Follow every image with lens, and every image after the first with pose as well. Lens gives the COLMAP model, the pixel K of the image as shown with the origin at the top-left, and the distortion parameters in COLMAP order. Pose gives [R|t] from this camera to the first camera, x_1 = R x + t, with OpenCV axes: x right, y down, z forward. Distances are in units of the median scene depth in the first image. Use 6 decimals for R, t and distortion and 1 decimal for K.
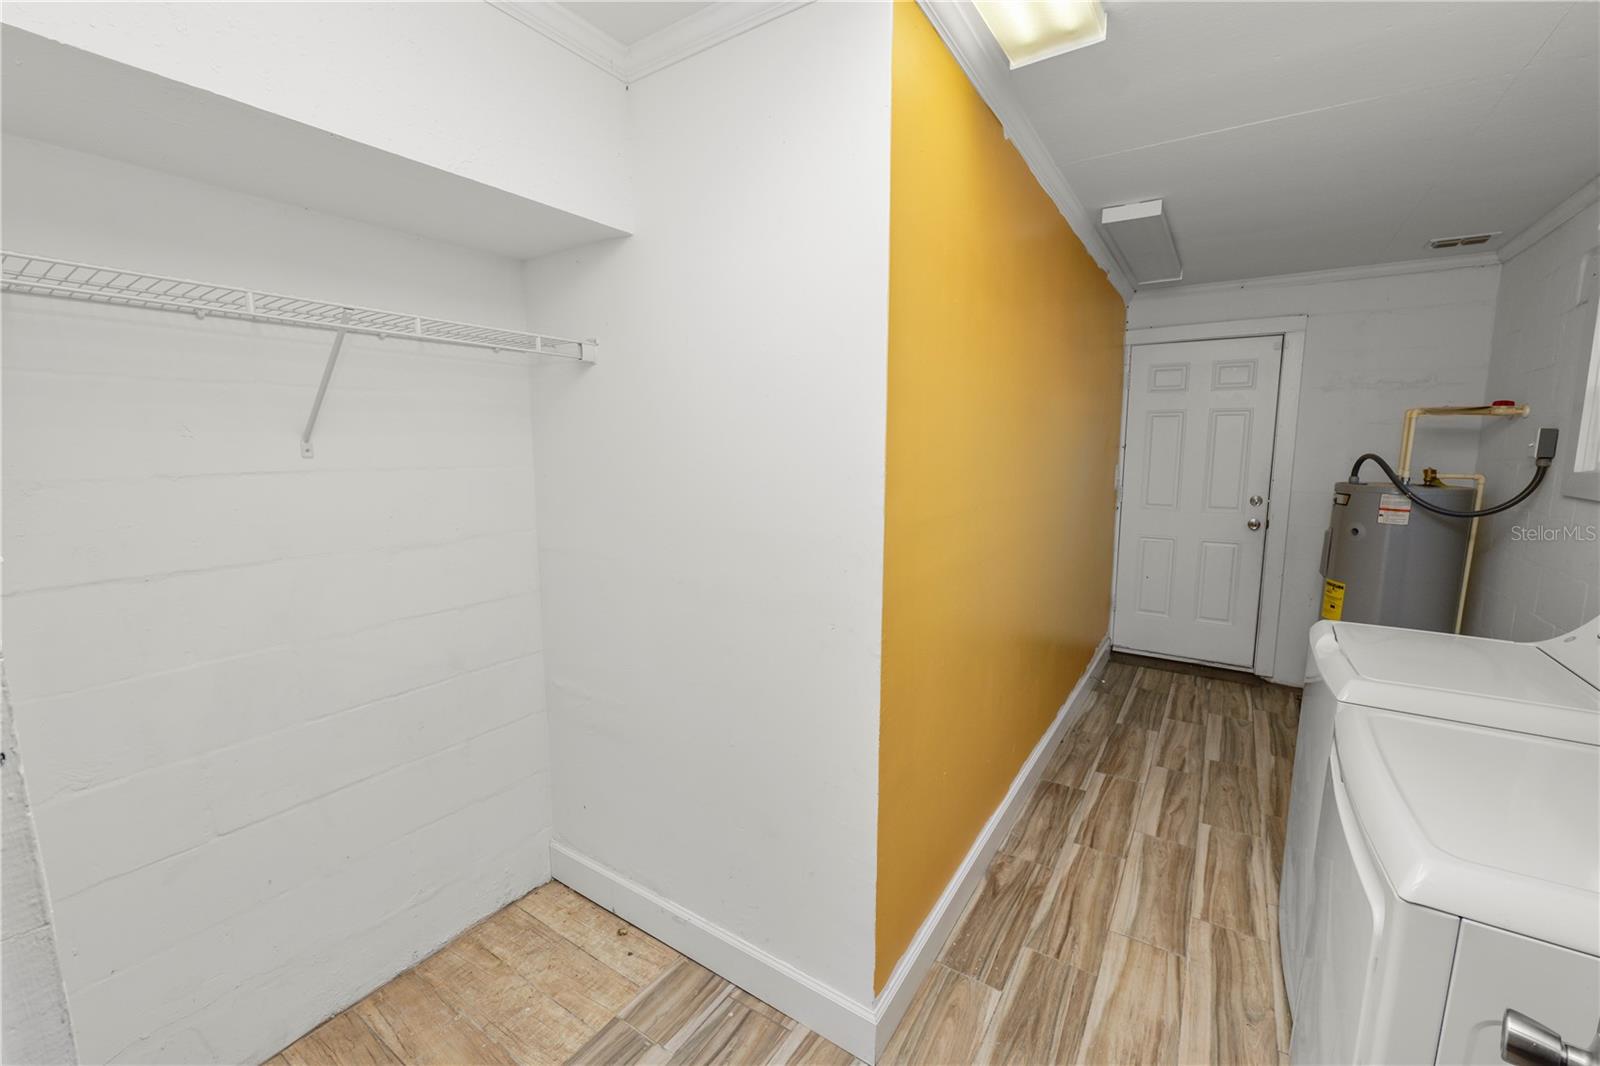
lens RADIAL K [[654.0, 0, 804.3], [0, 654.0, 526.7], [0, 0, 1]] dist [-0.011926, 0.001018]
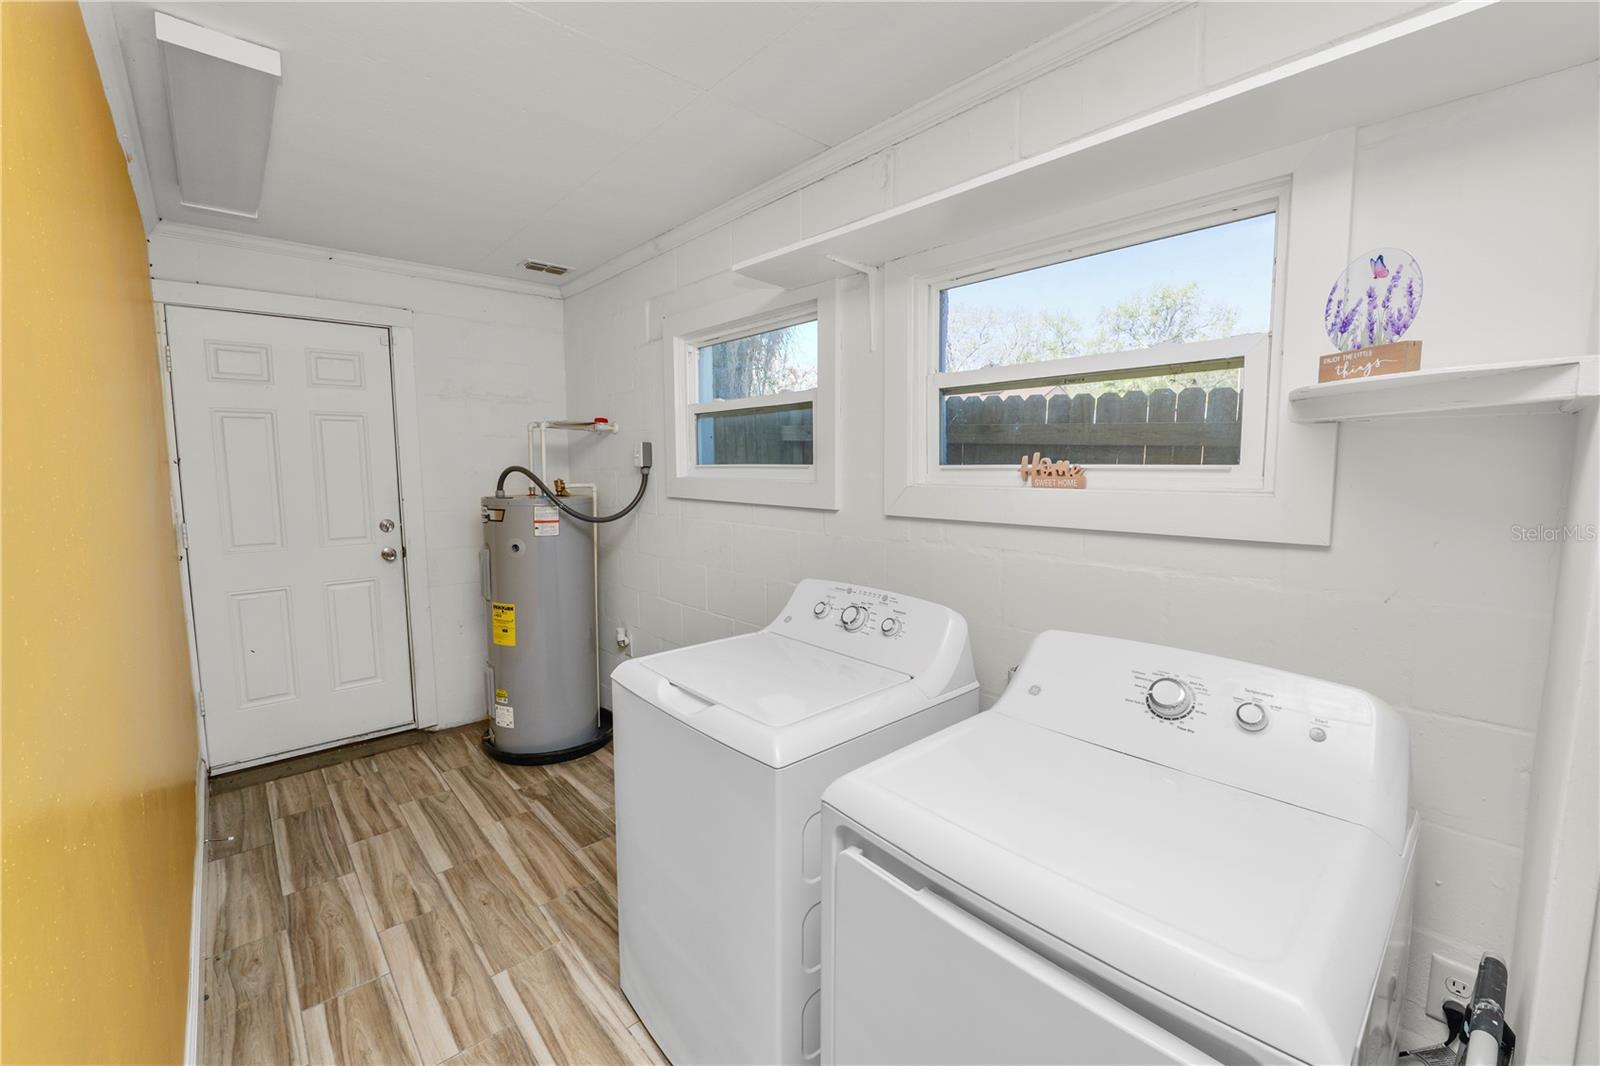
lens RADIAL K [[654.0, 0, 804.3], [0, 654.0, 526.7], [0, 0, 1]] dist [-0.011926, 0.001018]
pose [[0.257354, -0.097233, 0.961413, 0.042680], [0.125869, 0.989821, 0.066413, -0.032293], [-0.958084, 0.103920, 0.266973, 0.326941]]
